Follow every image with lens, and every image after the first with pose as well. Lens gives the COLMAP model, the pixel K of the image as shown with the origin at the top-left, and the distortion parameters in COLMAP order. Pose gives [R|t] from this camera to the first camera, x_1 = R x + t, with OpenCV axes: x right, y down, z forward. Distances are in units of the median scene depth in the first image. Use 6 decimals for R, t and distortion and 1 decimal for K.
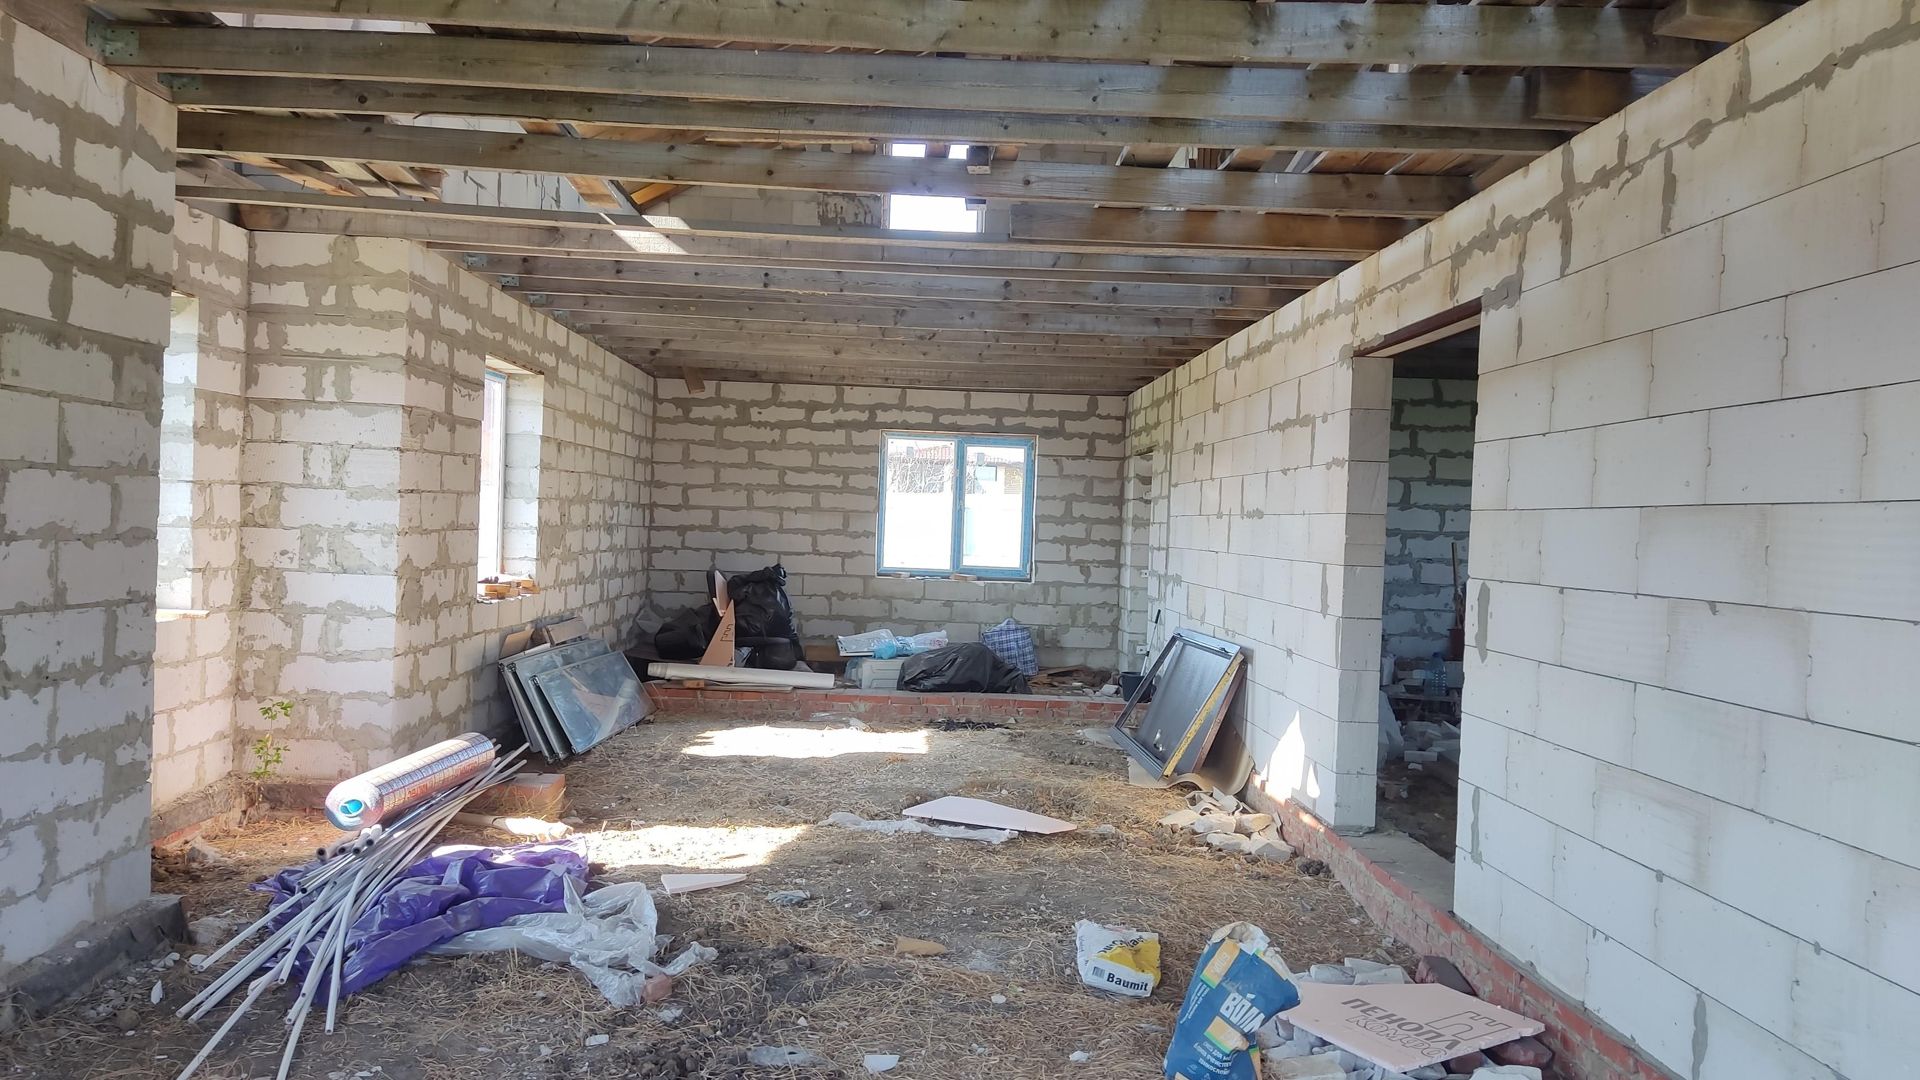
lens RADIAL K [[1453.0, 0, 958.5], [0, 1453.0, 544.3], [0, 0, 1]] dist [0.078834, -0.033762]
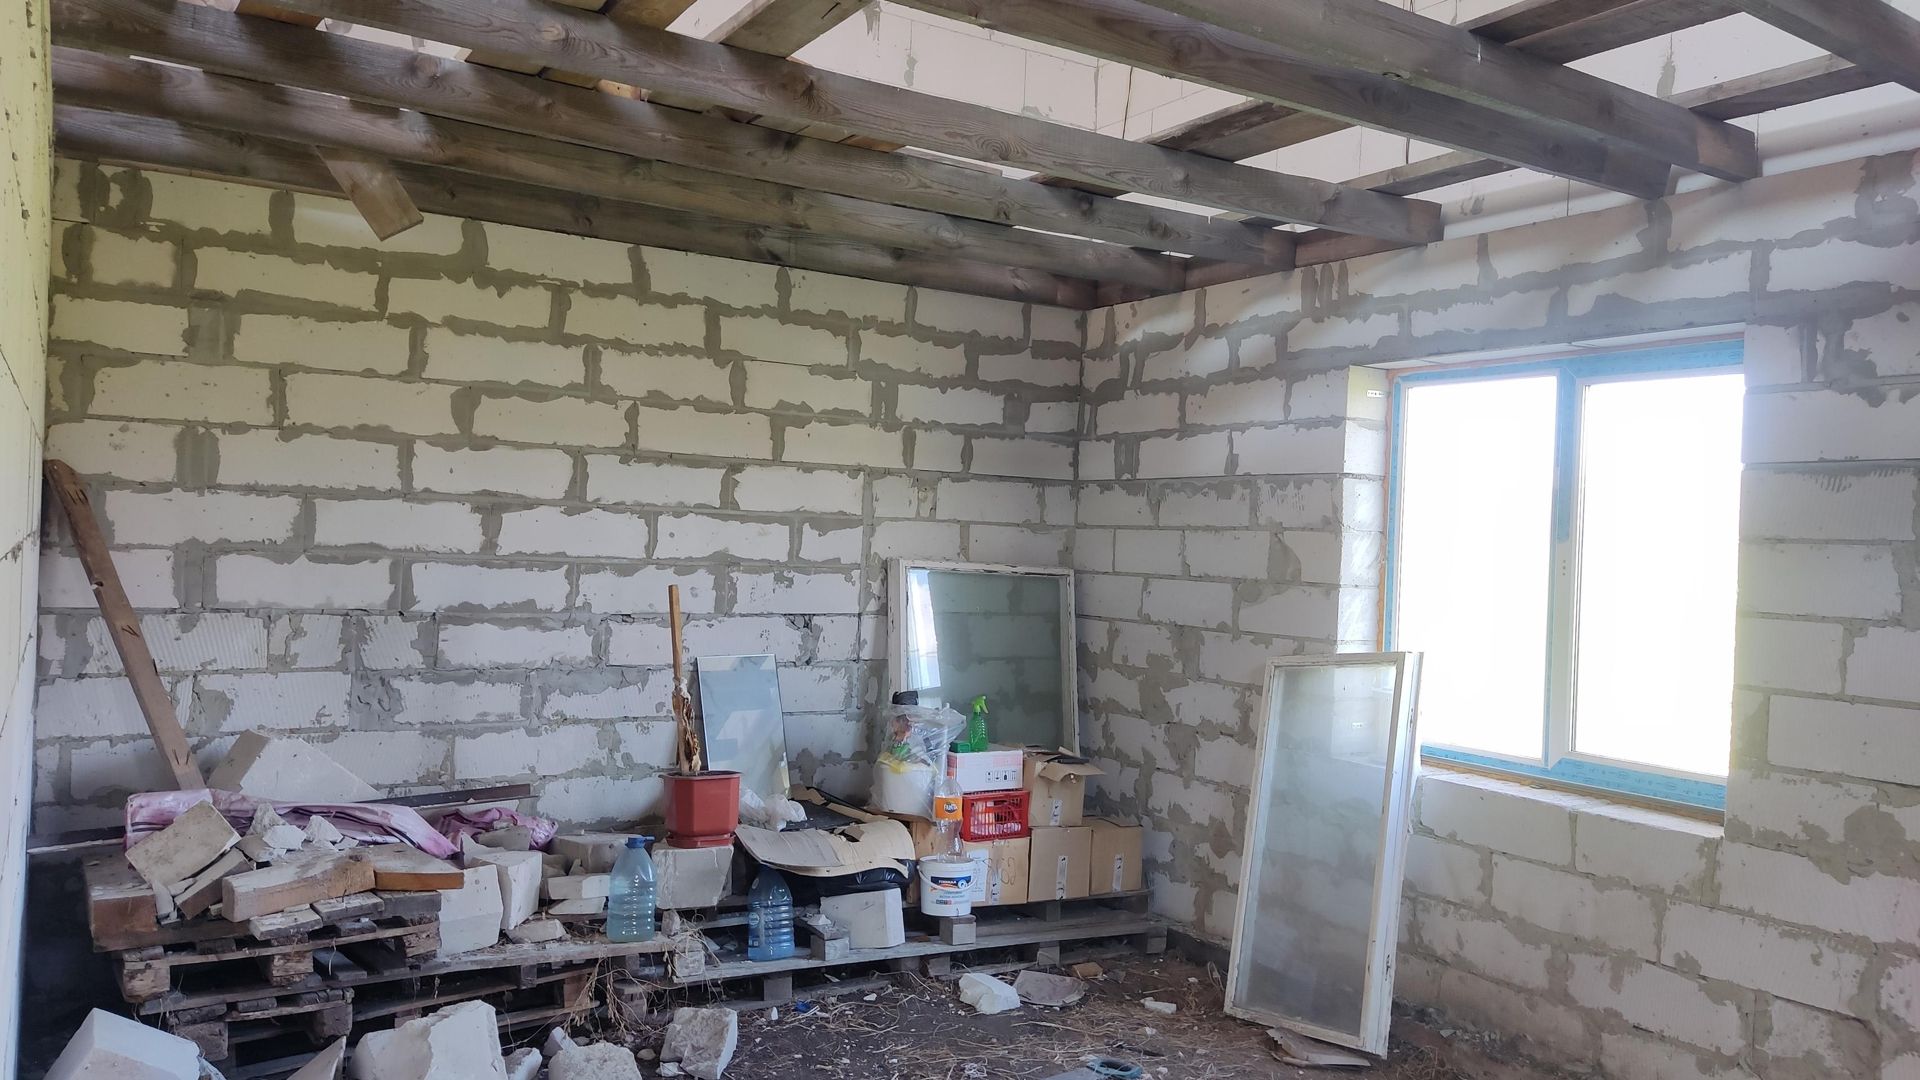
lens RADIAL K [[1453.0, 0, 961.7], [0, 1453.0, 543.7], [0, 0, 1]] dist [0.078834, -0.033762]
pose [[0.871511, -0.003238, 0.490364, 0.181354], [0.003932, 0.999992, -0.000386, -0.013009], [-0.490359, 0.002265, 0.871517, 0.523765]]
